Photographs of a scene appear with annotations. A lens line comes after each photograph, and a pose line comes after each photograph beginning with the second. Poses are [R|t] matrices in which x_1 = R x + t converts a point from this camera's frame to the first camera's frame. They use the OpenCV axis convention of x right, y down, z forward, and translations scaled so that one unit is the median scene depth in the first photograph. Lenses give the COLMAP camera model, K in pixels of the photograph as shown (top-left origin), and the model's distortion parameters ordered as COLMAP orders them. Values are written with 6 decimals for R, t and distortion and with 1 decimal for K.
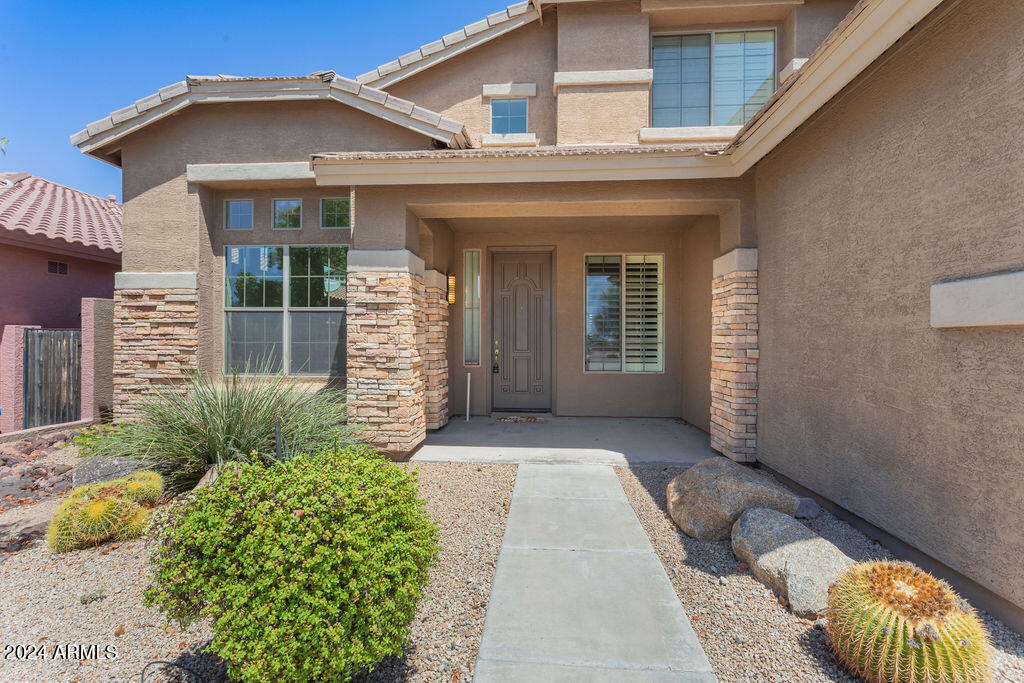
lens RADIAL K [[493.7, 0, 499.0], [0, 493.7, 344.6], [0, 0, 1]] dist [0.006723, -0.001693]
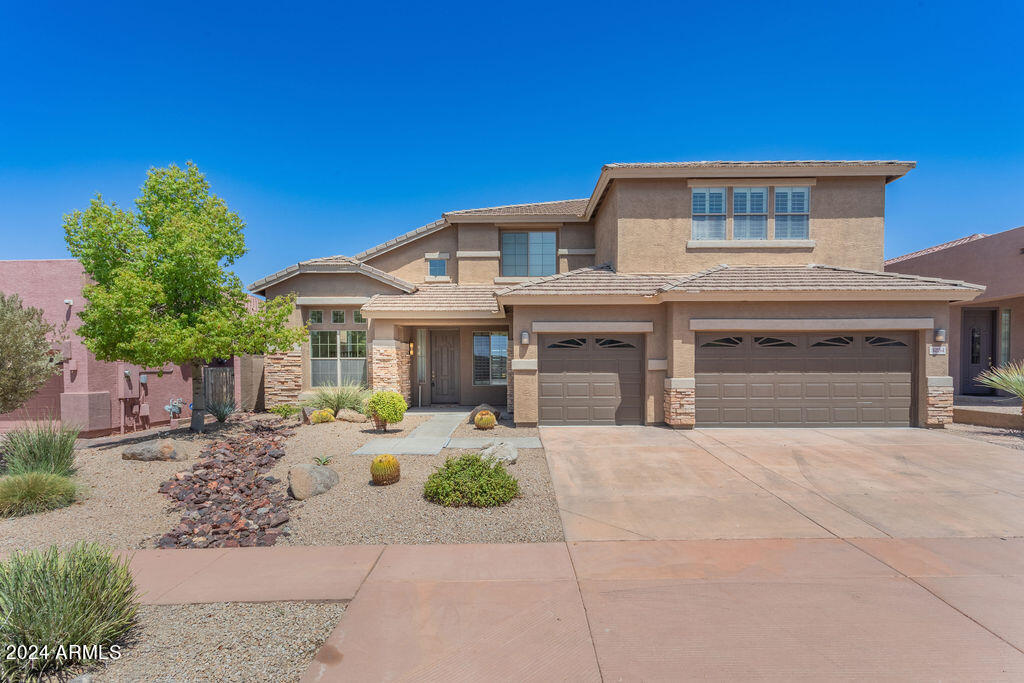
lens RADIAL K [[493.7, 0, 507.8], [0, 493.7, 385.3], [0, 0, 1]] dist [0.006723, -0.001693]
pose [[0.996466, -0.010295, 0.083365, 0.150464], [0.007891, 0.999545, 0.029111, -0.007373], [-0.083626, -0.028351, 0.996094, -1.273335]]
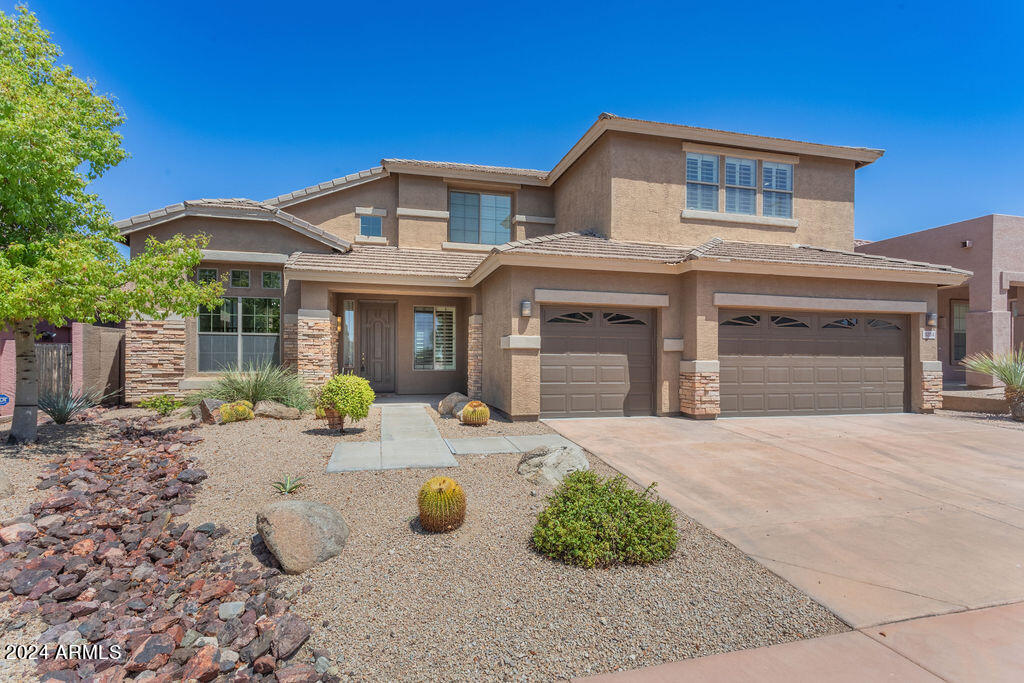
lens RADIAL K [[493.7, 0, 503.7], [0, 493.7, 358.3], [0, 0, 1]] dist [0.006723, -0.001693]
pose [[0.944970, 0.001495, 0.327152, -0.115325], [-0.000868, 0.999997, -0.002064, 0.015724], [-0.327154, 0.001667, 0.944969, -0.878720]]
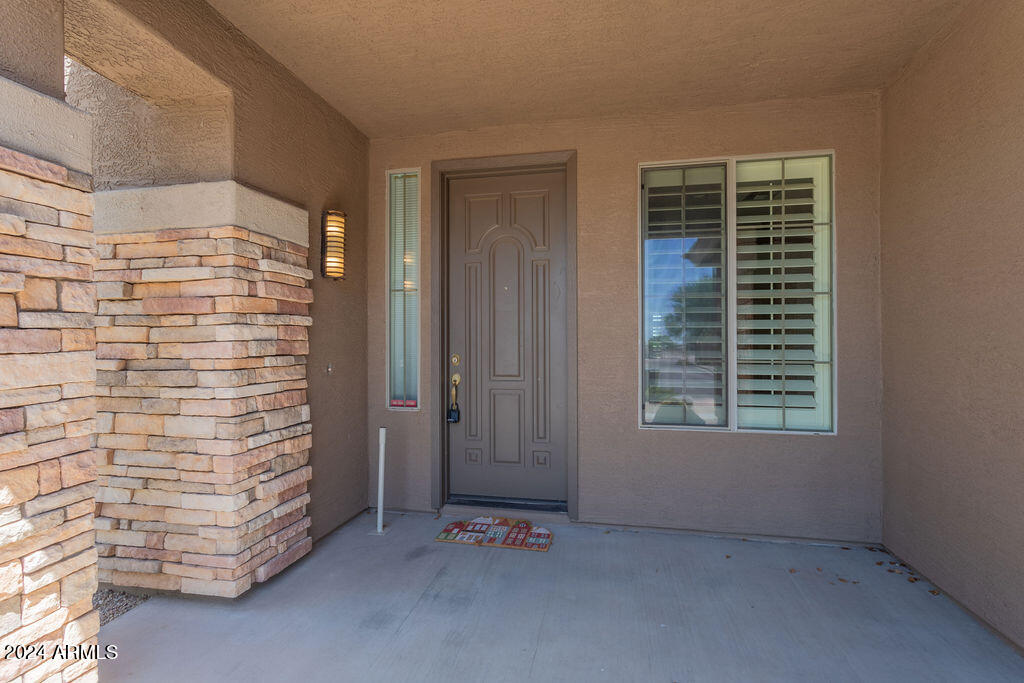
lens RADIAL K [[493.7, 0, 489.6], [0, 493.7, 345.2], [0, 0, 1]] dist [0.006723, -0.001693]
pose [[0.989556, -0.002714, -0.144123, 0.107140], [0.002154, 0.999989, -0.004046, -0.018095], [0.144132, 0.003693, 0.989552, 0.559230]]
